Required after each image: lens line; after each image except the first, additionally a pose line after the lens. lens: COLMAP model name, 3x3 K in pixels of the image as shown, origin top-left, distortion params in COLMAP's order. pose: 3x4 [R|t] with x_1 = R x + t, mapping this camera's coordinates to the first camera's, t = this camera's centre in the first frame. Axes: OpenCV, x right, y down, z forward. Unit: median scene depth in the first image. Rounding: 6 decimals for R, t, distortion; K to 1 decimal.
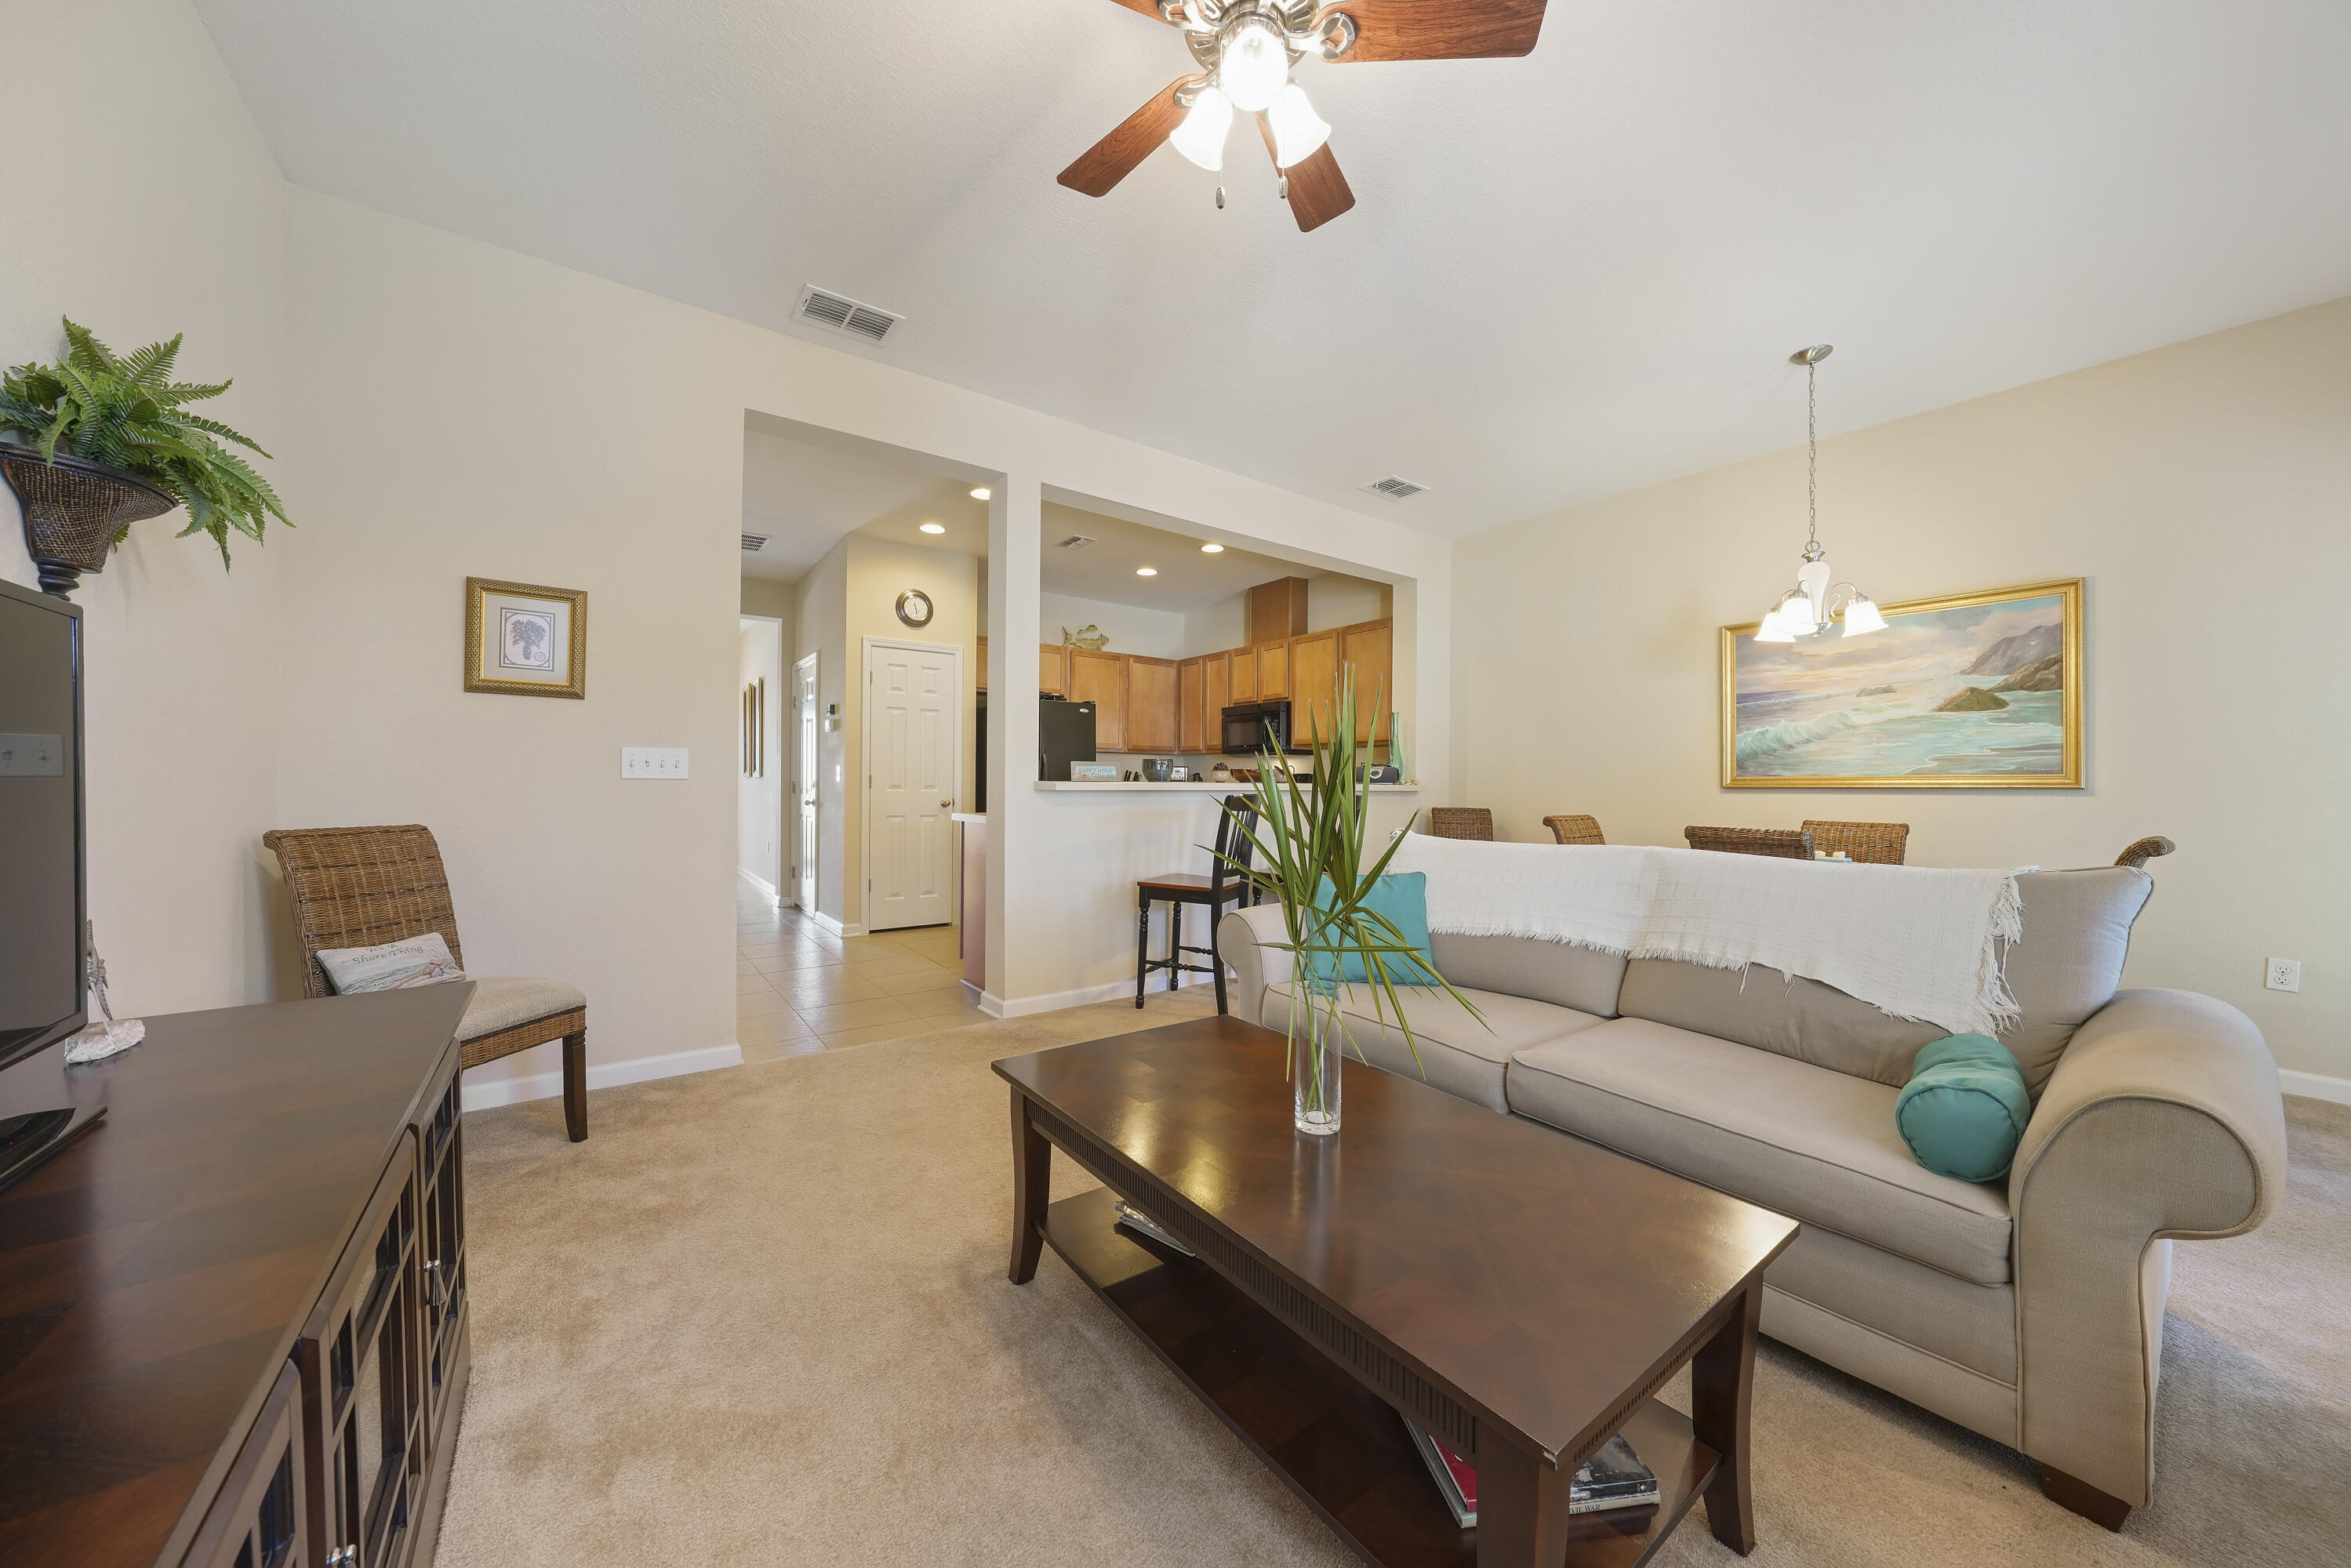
lens RADIAL K [[812.7, 0, 1177.6], [0, 812.7, 783.9], [0, 0, 1]] dist [-0.027171, 0.004895]
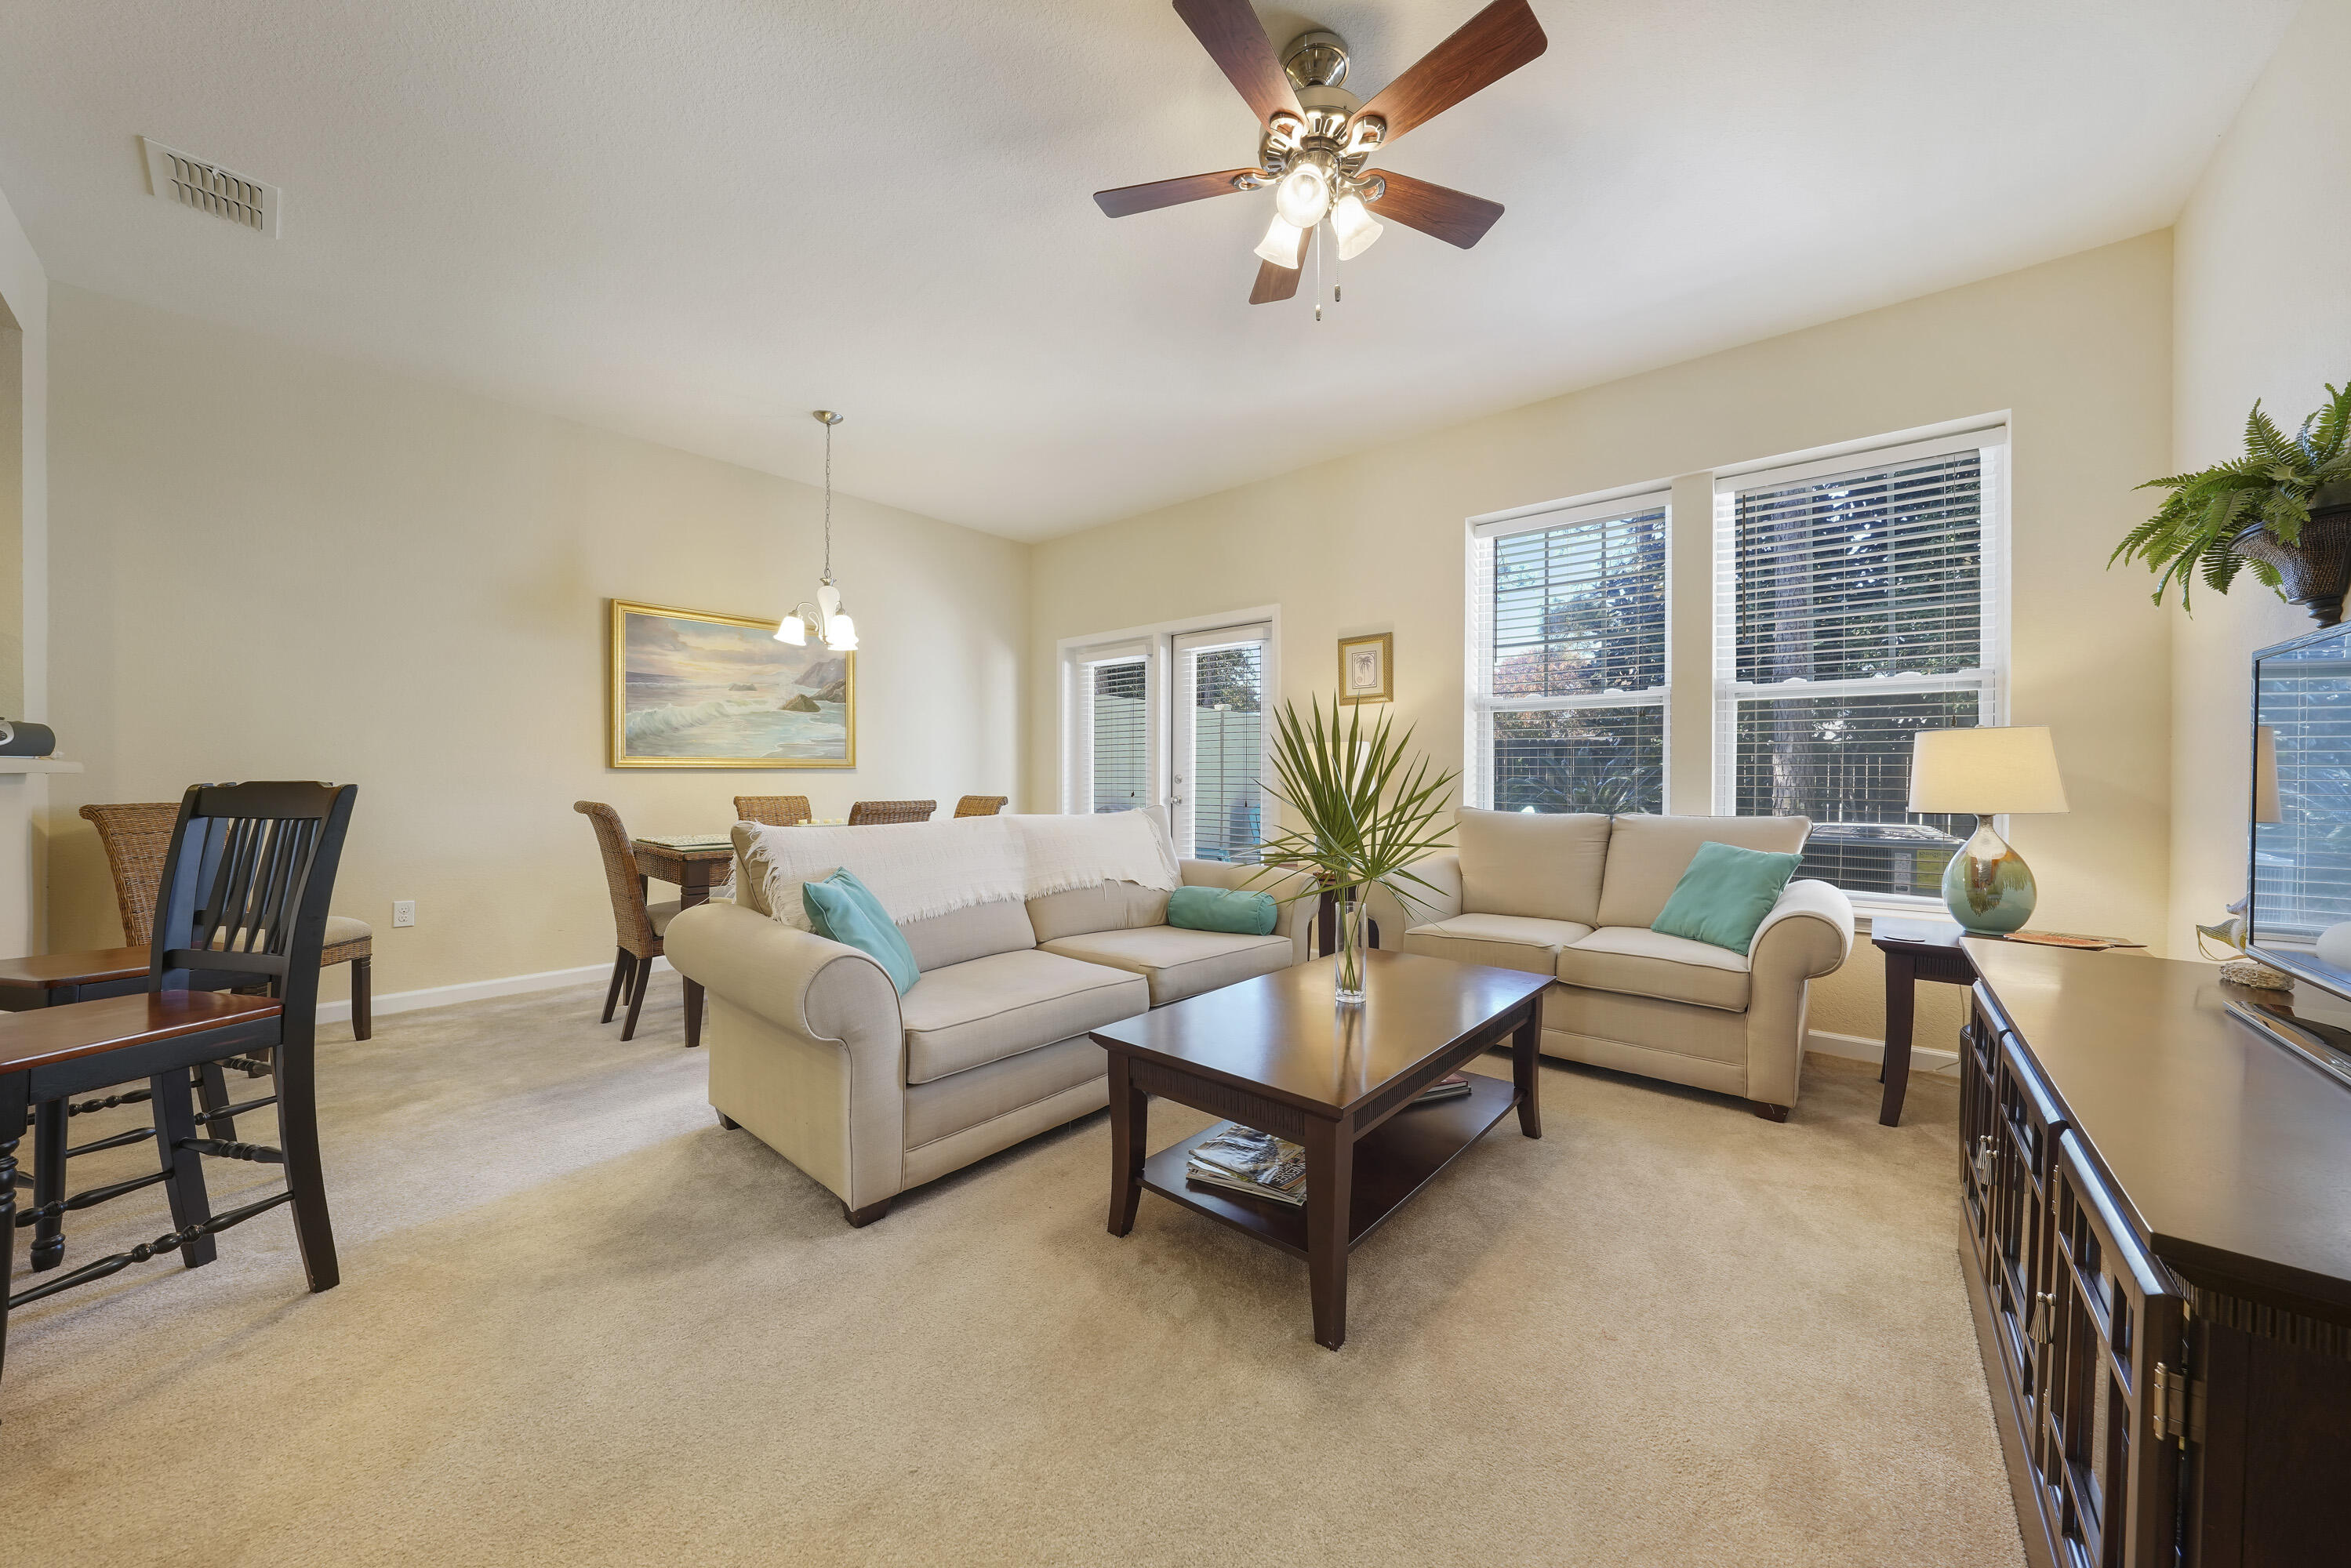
lens RADIAL K [[812.7, 0, 1177.6], [0, 812.7, 783.9], [0, 0, 1]] dist [-0.027171, 0.004895]
pose [[-0.213808, -0.018717, 0.976696, -0.496245], [-0.009920, 0.999806, 0.016988, 0.002126], [-0.976825, -0.006057, -0.213952, 0.665928]]
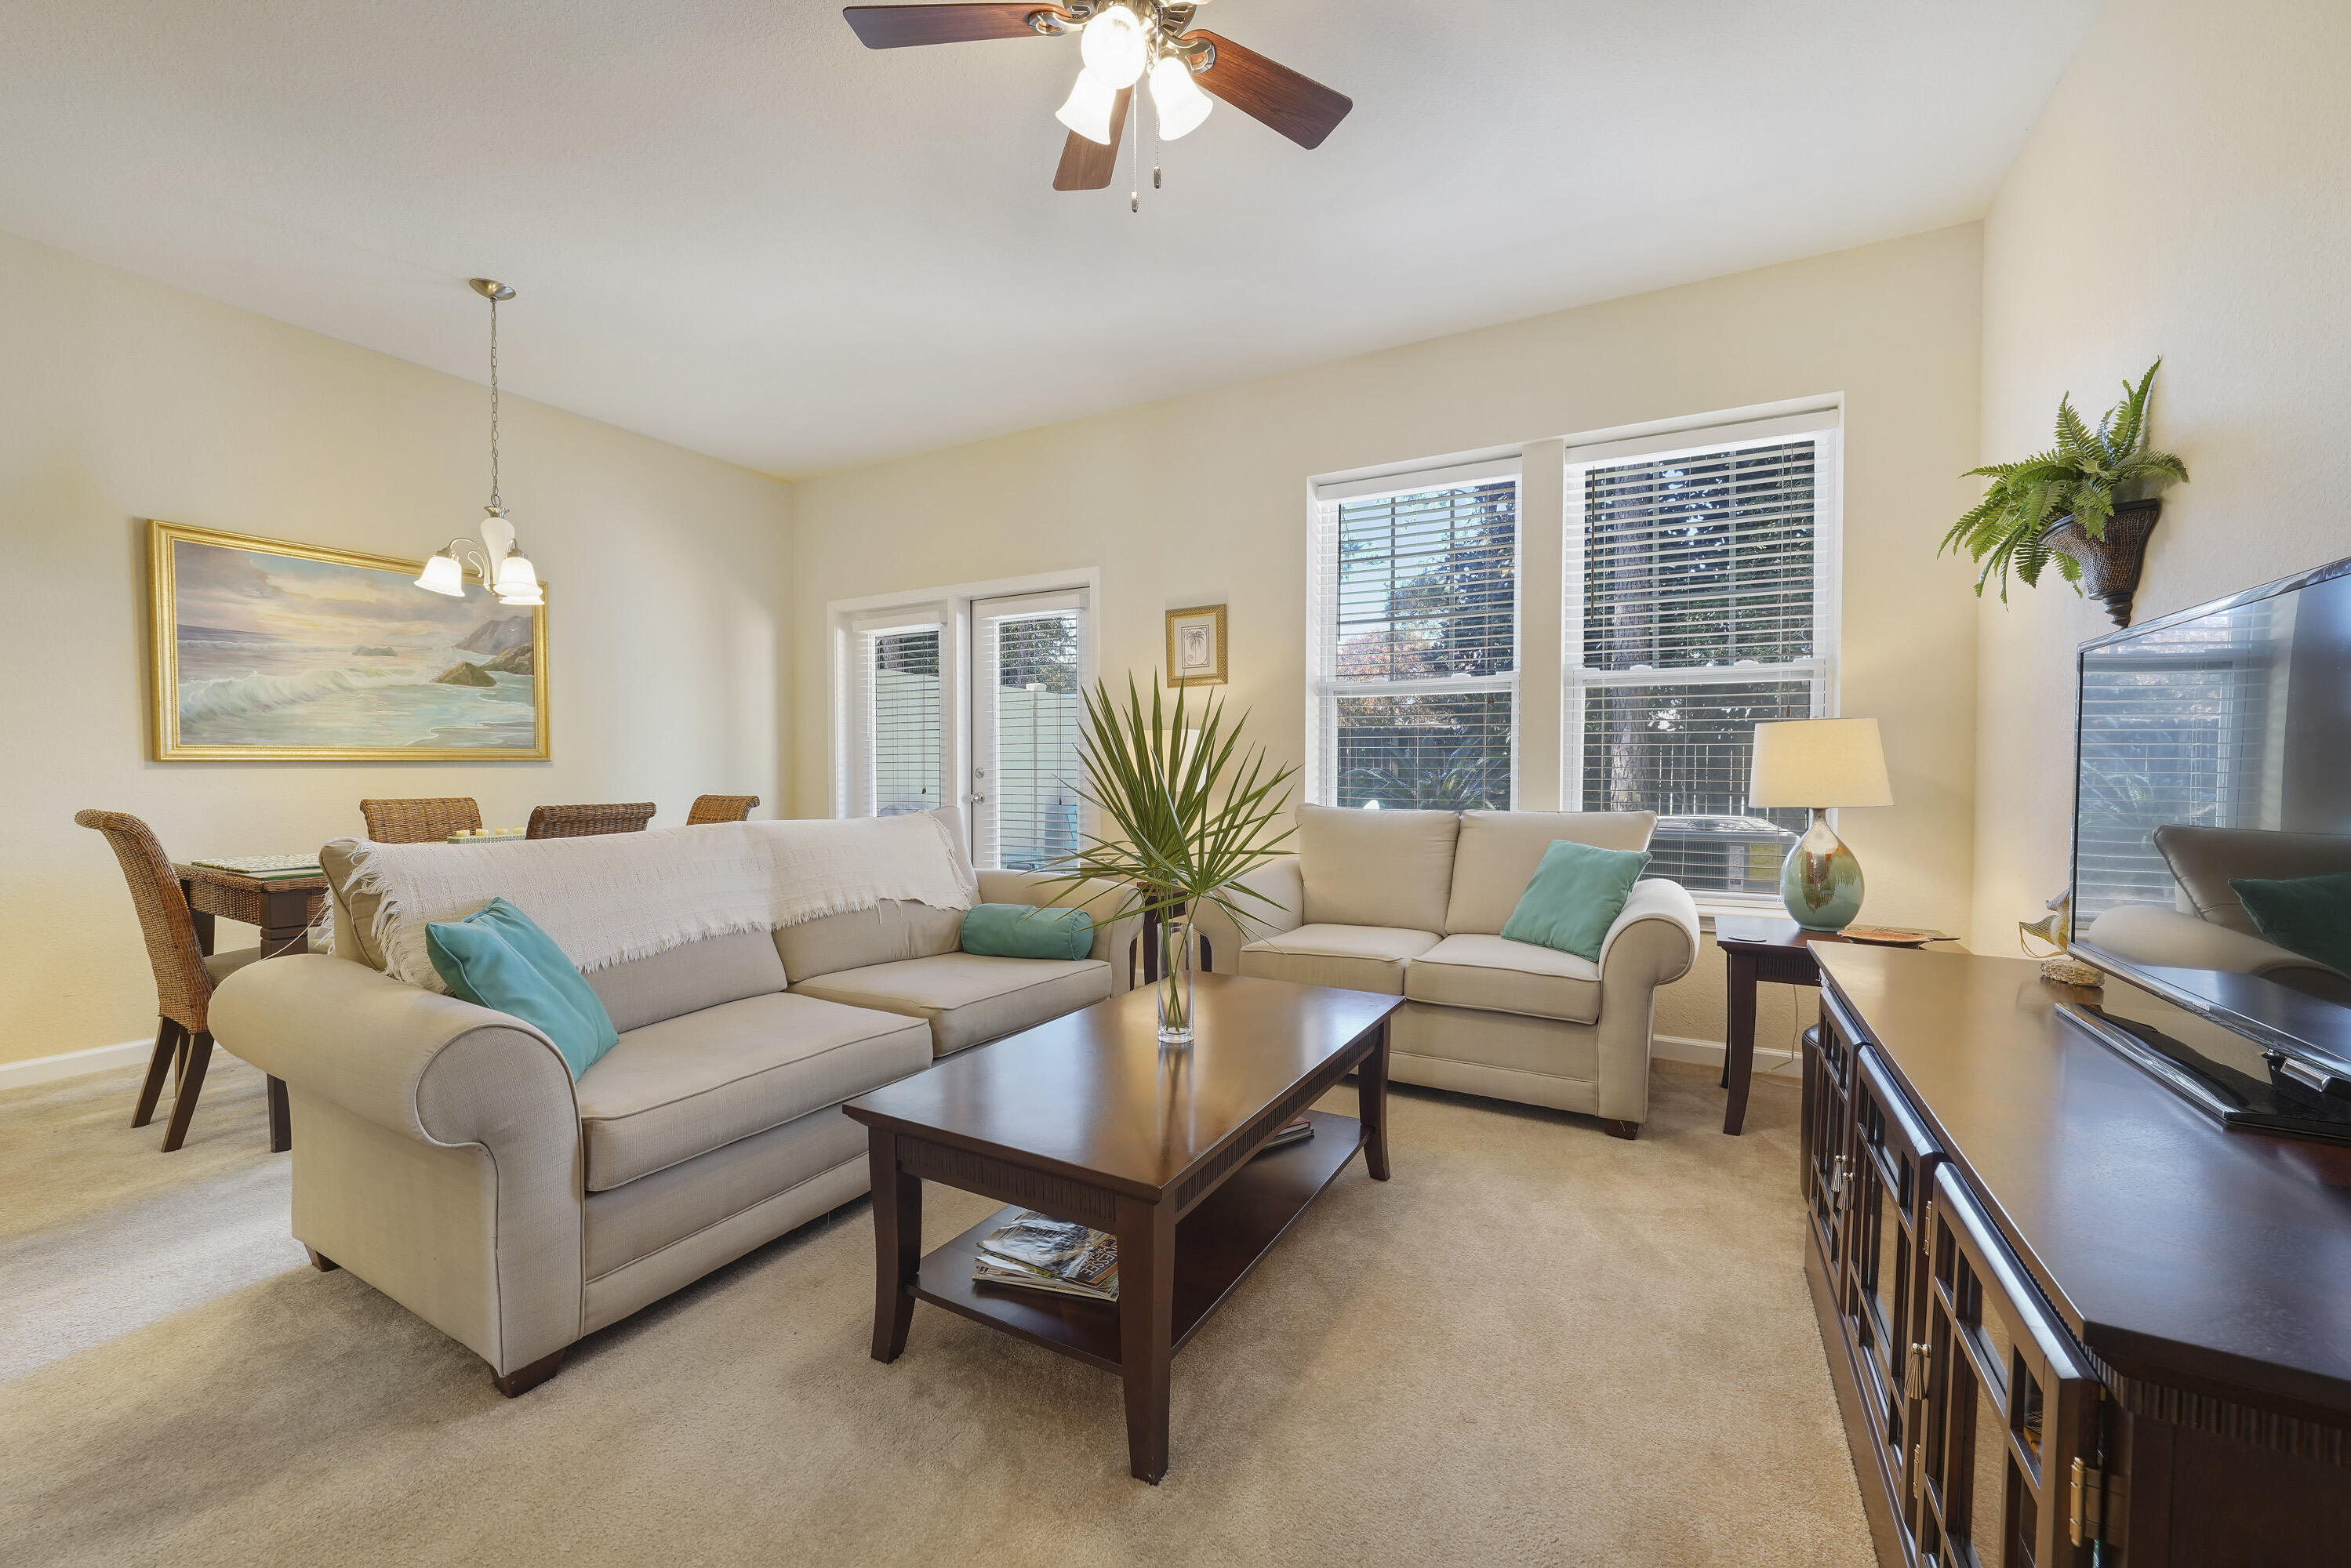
lens RADIAL K [[917.4, 0, 1179.1], [0, 917.4, 796.1], [0, 0, 1]] dist [-0.013218, 0.000326]
pose [[-0.406277, -0.037735, 0.912970, -0.453535], [-0.008669, 0.999261, 0.037444, -0.000969], [-0.913709, 0.007298, -0.406304, 0.638741]]
